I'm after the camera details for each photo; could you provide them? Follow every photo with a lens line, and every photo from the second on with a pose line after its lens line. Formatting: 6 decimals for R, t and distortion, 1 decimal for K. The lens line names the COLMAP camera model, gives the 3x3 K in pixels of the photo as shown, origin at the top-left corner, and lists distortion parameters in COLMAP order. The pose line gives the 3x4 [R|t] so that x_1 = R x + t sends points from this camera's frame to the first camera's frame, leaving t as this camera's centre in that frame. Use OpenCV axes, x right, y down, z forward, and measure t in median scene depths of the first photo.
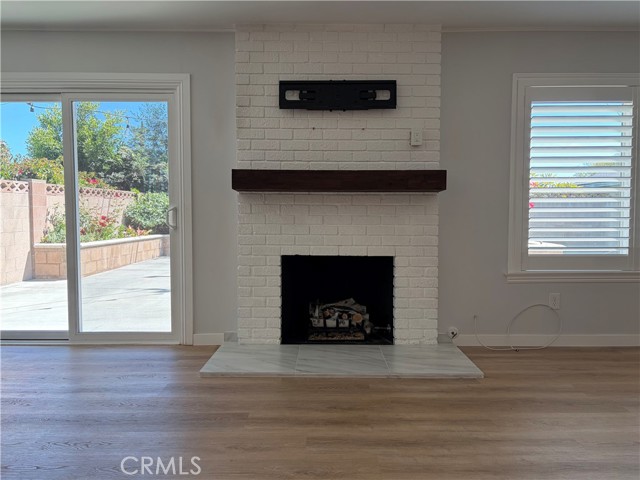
lens RADIAL K [[481.7, 0, 324.2], [0, 481.7, 238.5], [0, 0, 1]] dist [0.048610, -0.046825]
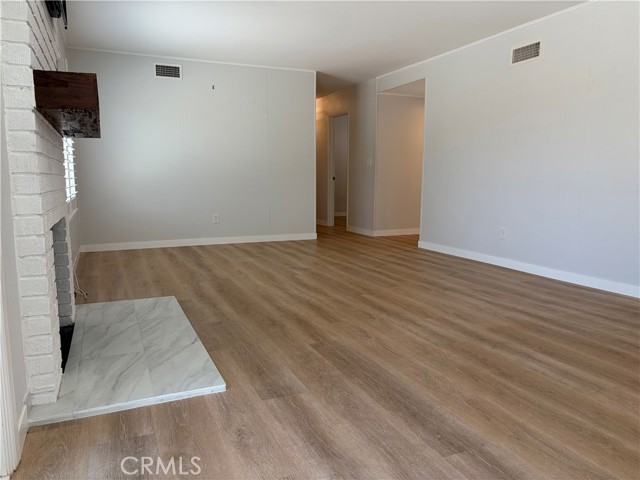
lens RADIAL K [[481.7, 0, 326.6], [0, 481.7, 242.2], [0, 0, 1]] dist [0.048610, -0.046825]
pose [[-0.416200, -0.123581, 0.900836, -0.770248], [0.037038, 0.987595, 0.152595, -0.025749], [-0.908518, 0.096875, -0.406460, 0.941146]]
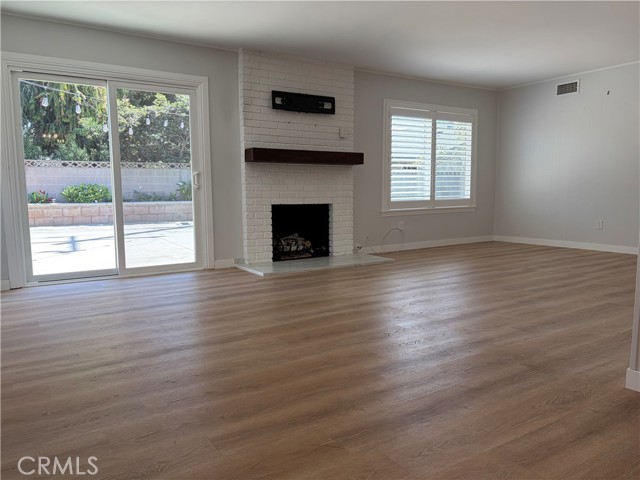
lens RADIAL K [[481.7, 0, 318.3], [0, 481.7, 244.8], [0, 0, 1]] dist [0.048610, -0.046825]
pose [[0.841385, -0.069890, 0.535899, -0.803185], [0.033350, 0.996427, 0.077589, 0.048395], [-0.539407, -0.047410, 0.840710, -0.388217]]
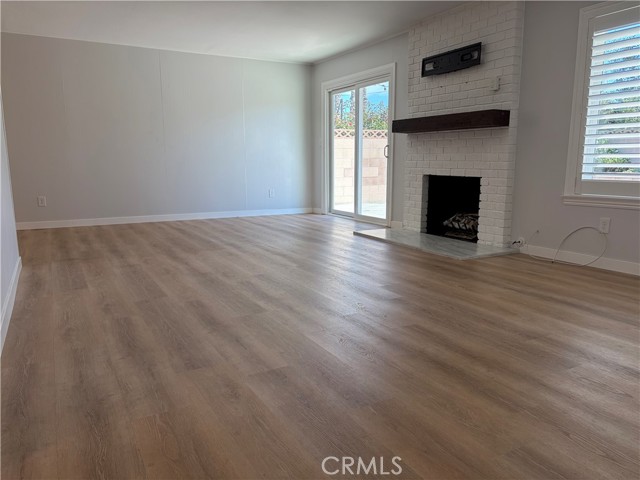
lens RADIAL K [[481.7, 0, 316.1], [0, 481.7, 238.5], [0, 0, 1]] dist [0.048610, -0.046825]
pose [[0.478502, 0.138972, -0.867020, 1.117194], [-0.039145, 0.989791, 0.137047, 0.038802], [0.877214, -0.031637, 0.479057, -0.045278]]
